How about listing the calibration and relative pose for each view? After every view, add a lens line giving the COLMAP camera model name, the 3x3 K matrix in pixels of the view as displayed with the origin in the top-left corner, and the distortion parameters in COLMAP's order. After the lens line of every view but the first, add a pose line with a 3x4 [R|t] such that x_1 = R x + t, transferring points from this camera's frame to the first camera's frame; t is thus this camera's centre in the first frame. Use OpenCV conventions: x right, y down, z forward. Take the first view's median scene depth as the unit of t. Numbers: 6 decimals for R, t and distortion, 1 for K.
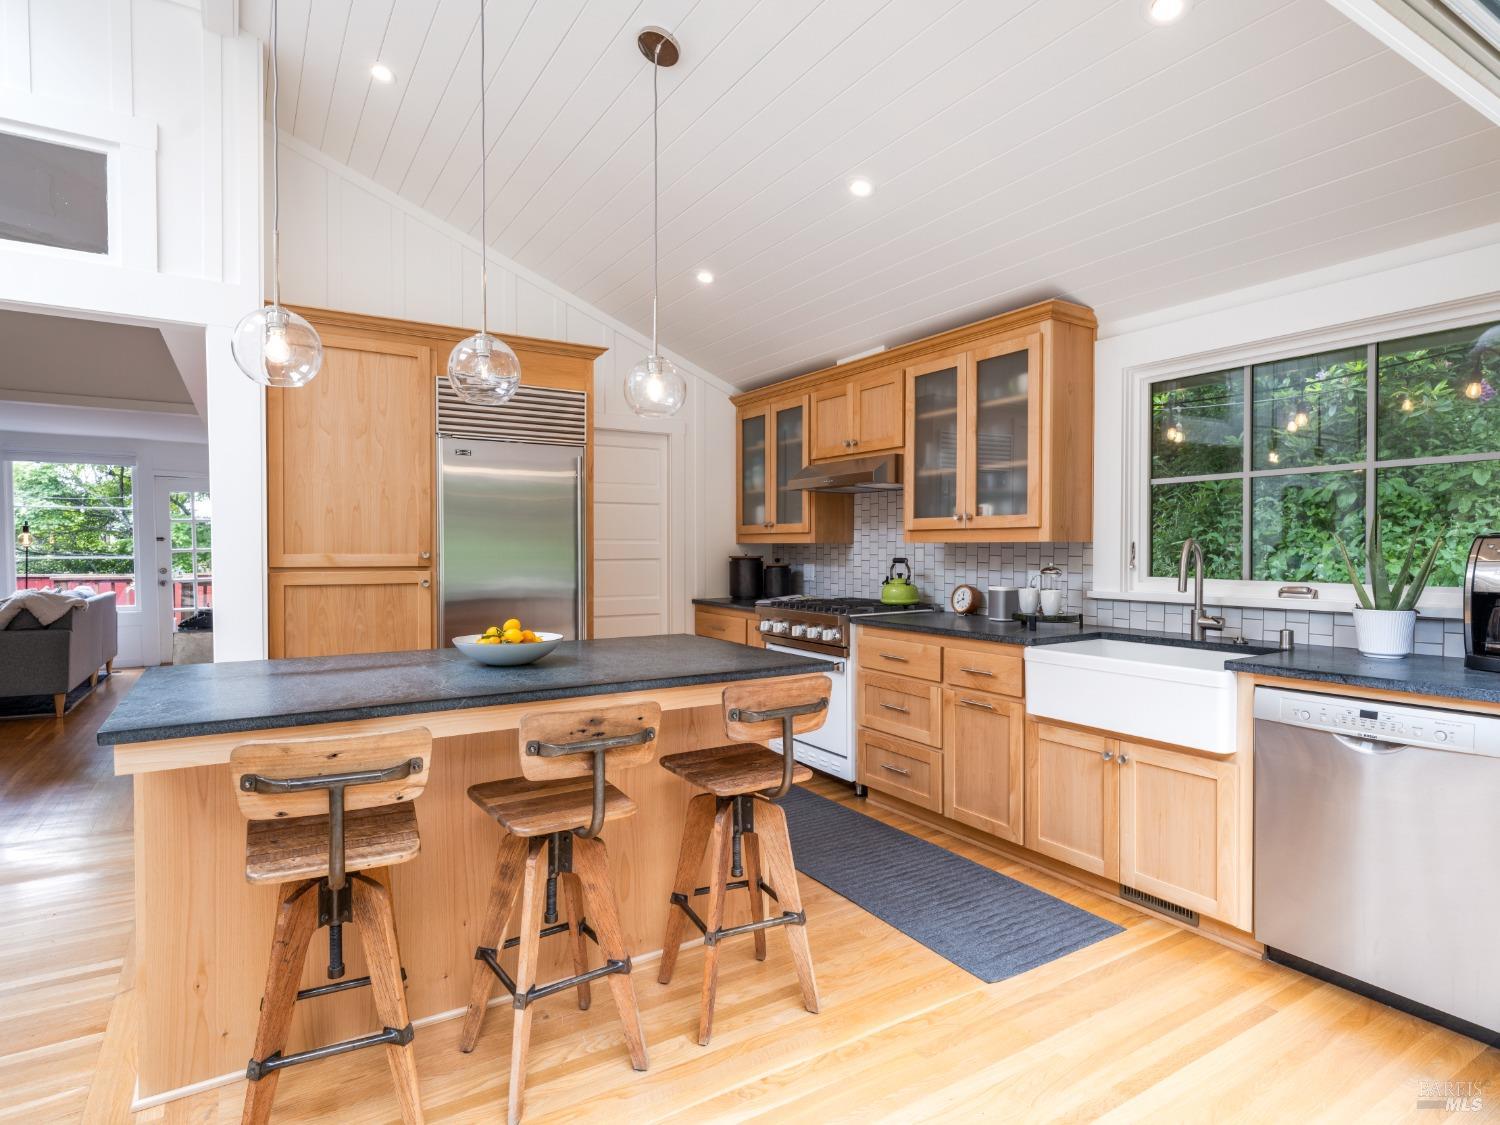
lens RADIAL K [[807.2, 0, 748.7], [0, 807.2, 567.8], [0, 0, 1]] dist [0.002270, -0.000538]
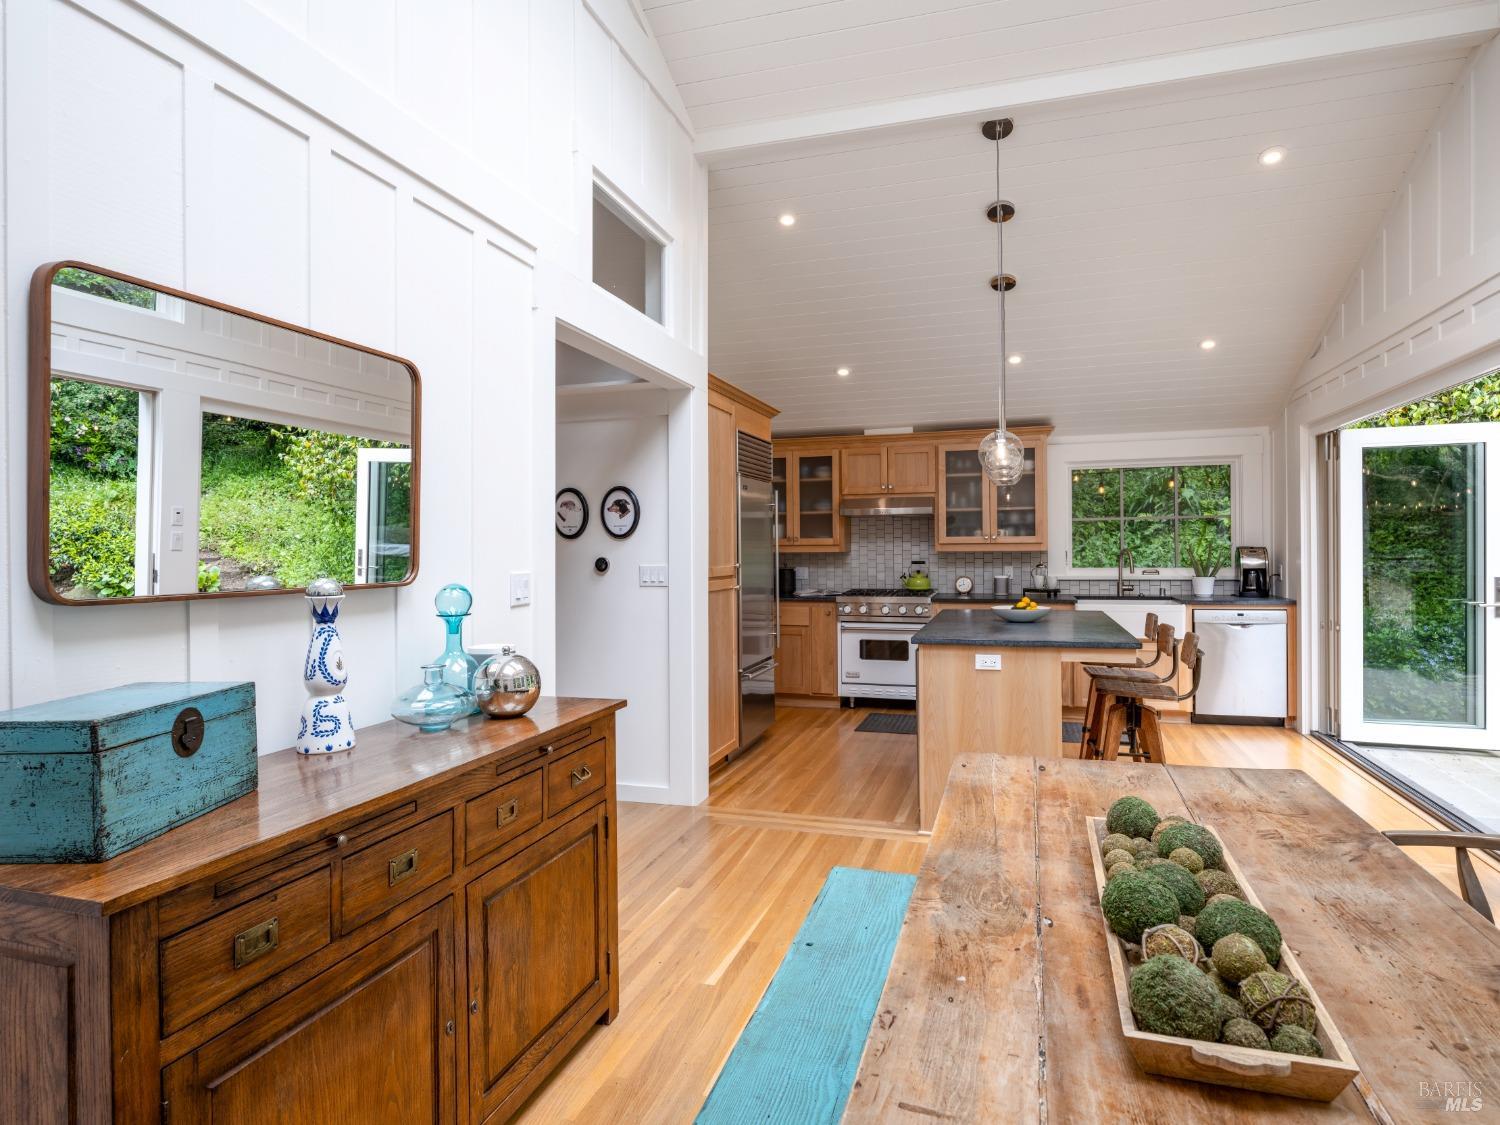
lens RADIAL K [[807.2, 0, 761.2], [0, 807.2, 556.8], [0, 0, 1]] dist [0.002270, -0.000538]
pose [[0.771112, -0.008241, 0.636646, -1.137159], [0.022805, 0.999632, -0.014683, -0.004101], [-0.636291, 0.025841, 0.771017, -0.032259]]
